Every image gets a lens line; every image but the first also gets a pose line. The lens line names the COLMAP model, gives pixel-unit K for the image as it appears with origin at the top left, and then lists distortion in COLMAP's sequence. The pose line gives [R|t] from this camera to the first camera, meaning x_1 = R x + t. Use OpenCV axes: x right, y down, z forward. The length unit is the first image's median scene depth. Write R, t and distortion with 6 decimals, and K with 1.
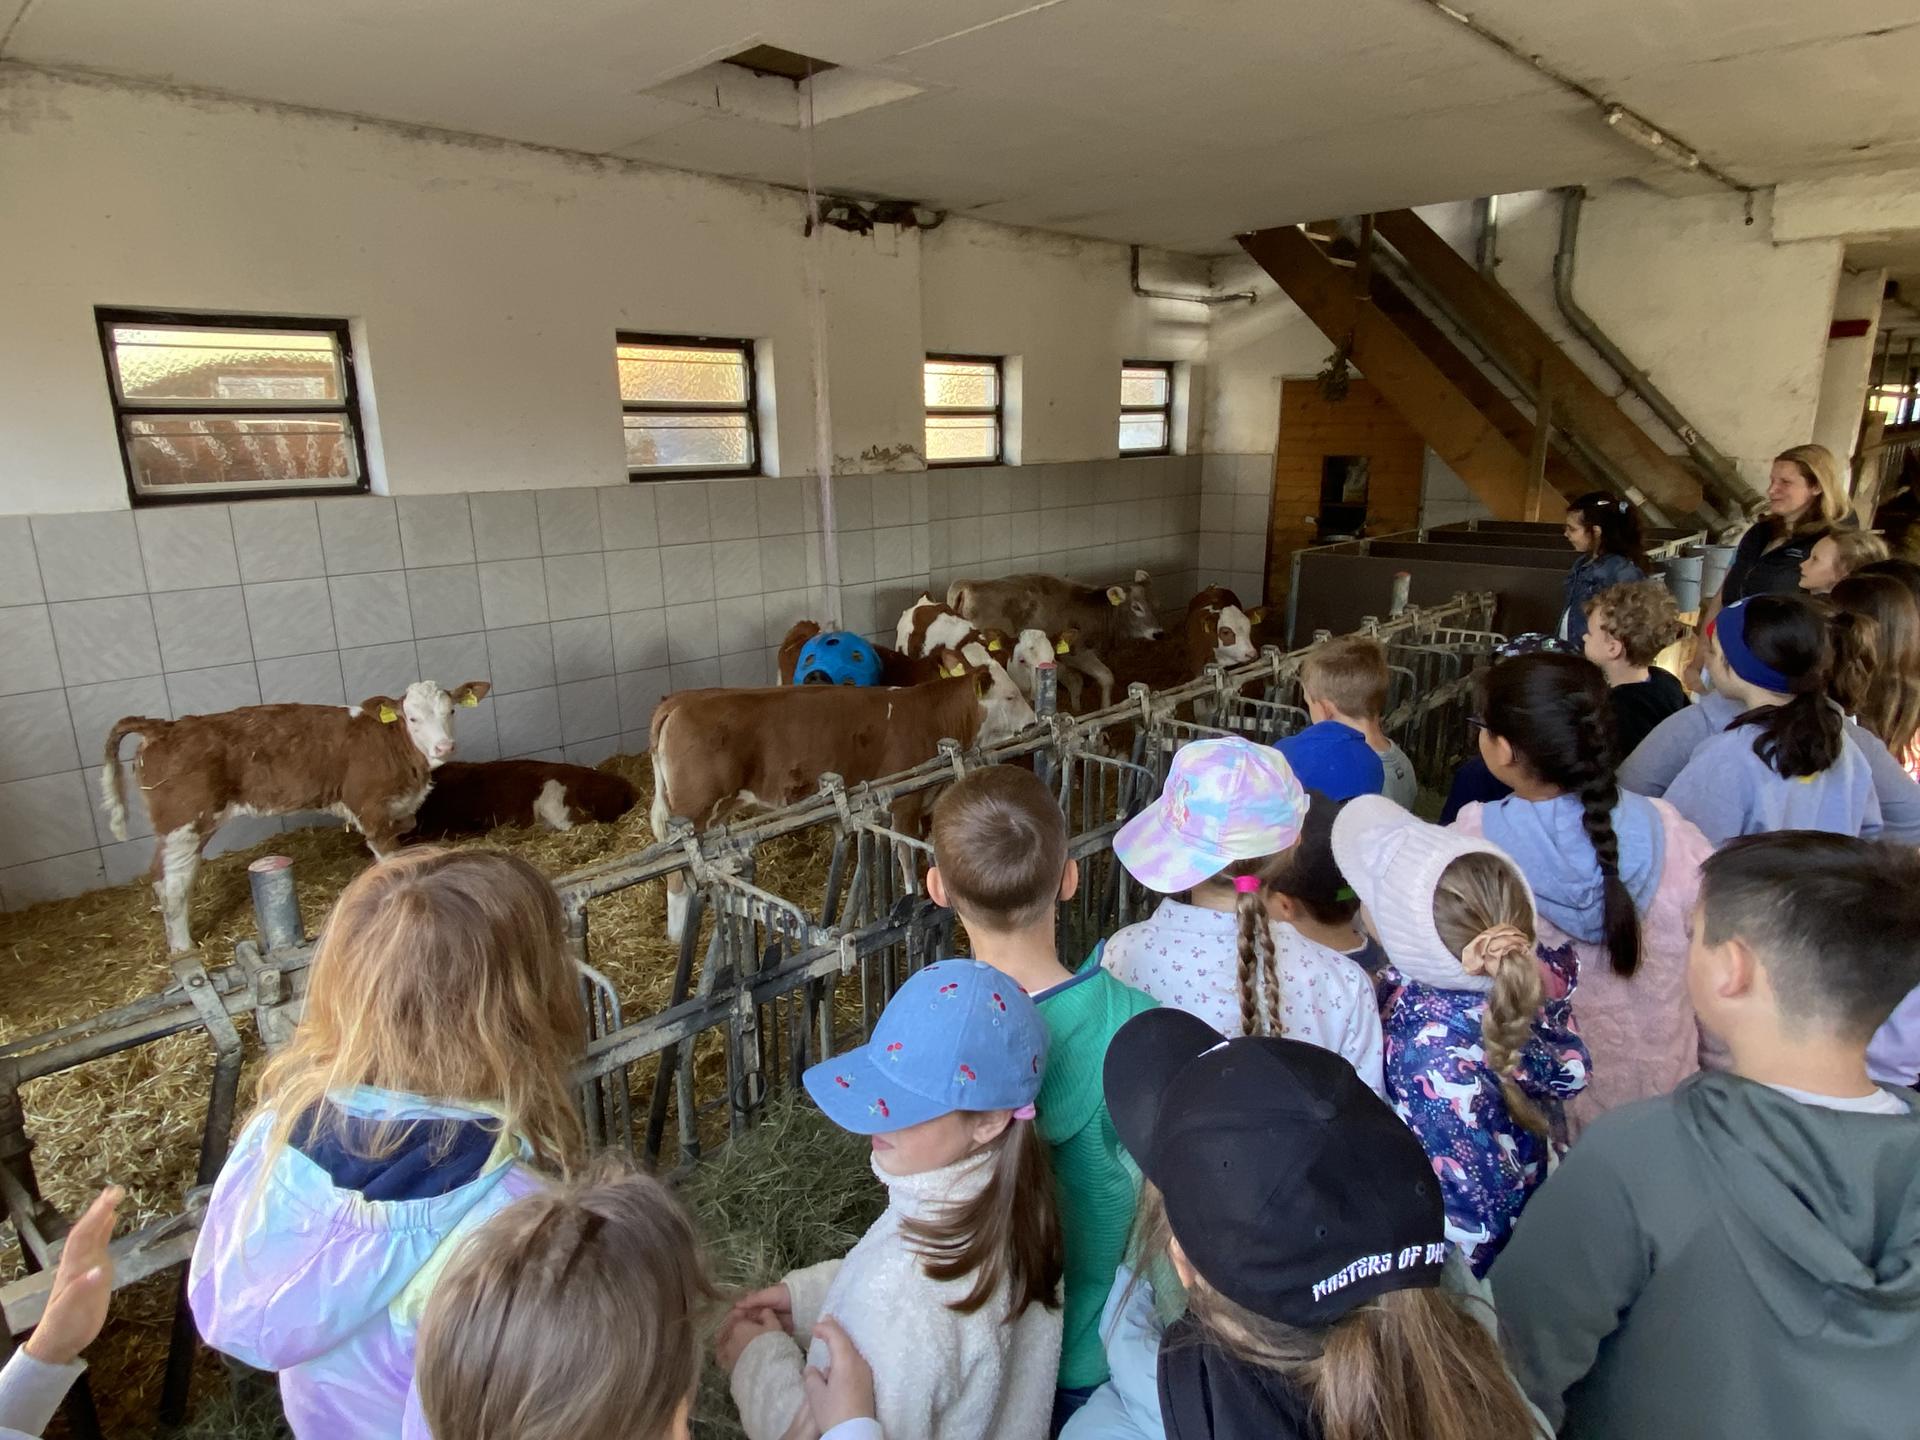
lens RADIAL K [[1113.7, 0, 954.0], [0, 1113.7, 728.0], [0, 0, 1]] dist [0.004920, -0.000478]
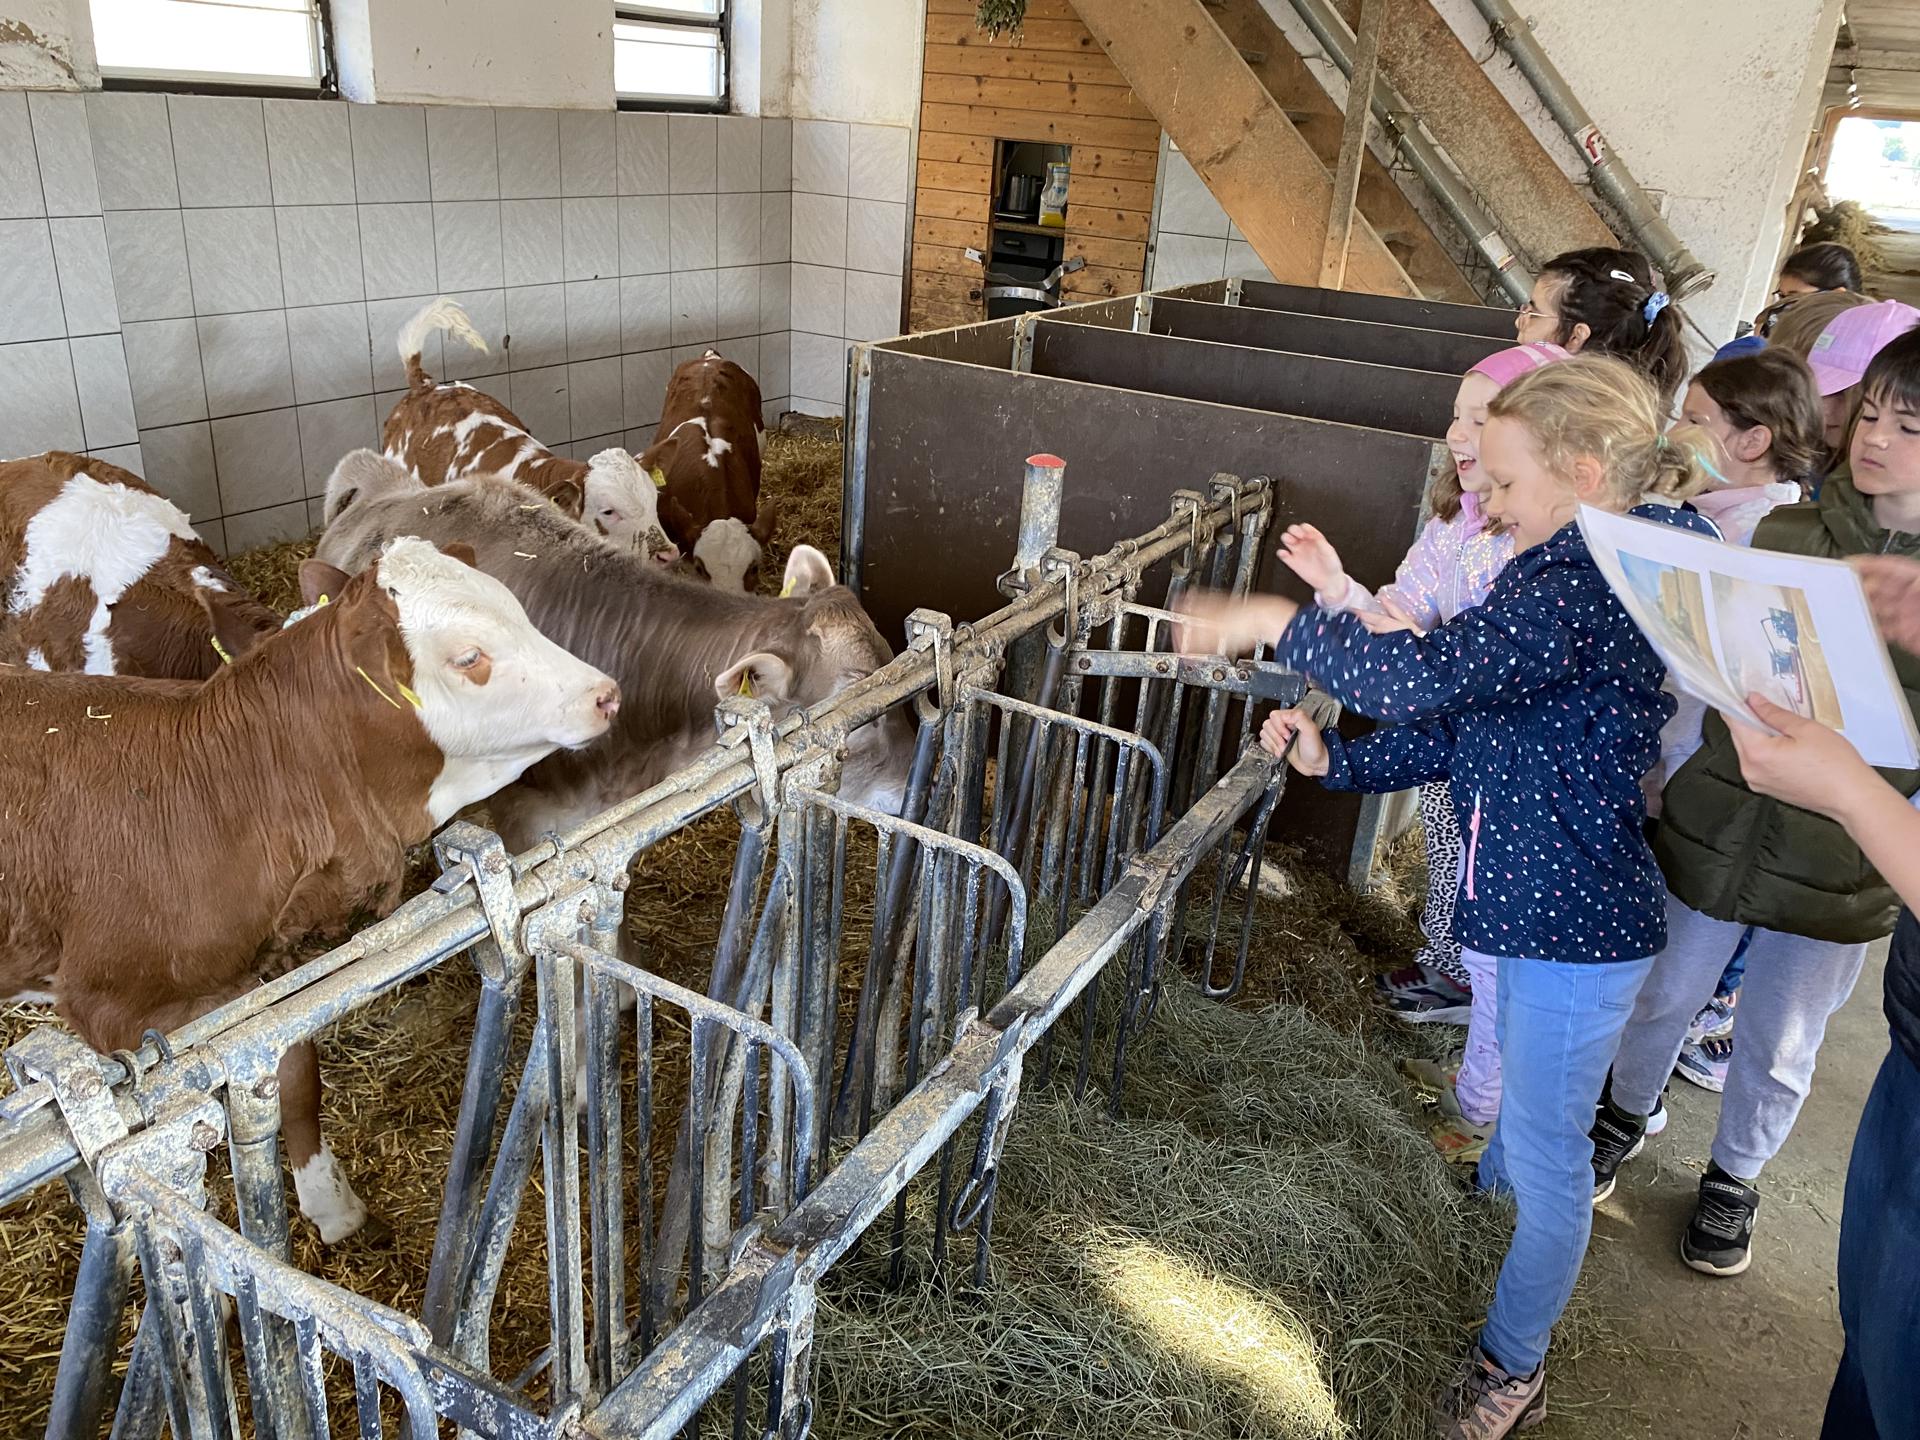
lens RADIAL K [[1460.4, 0, 967.9], [0, 1460.4, 717.3], [0, 0, 1]] dist [0.025406, -0.000714]
pose [[0.966306, -0.022439, 0.256415, 0.148786], [-0.014292, 0.989979, 0.140493, -0.072138], [-0.256998, -0.139424, 0.956302, 0.313065]]
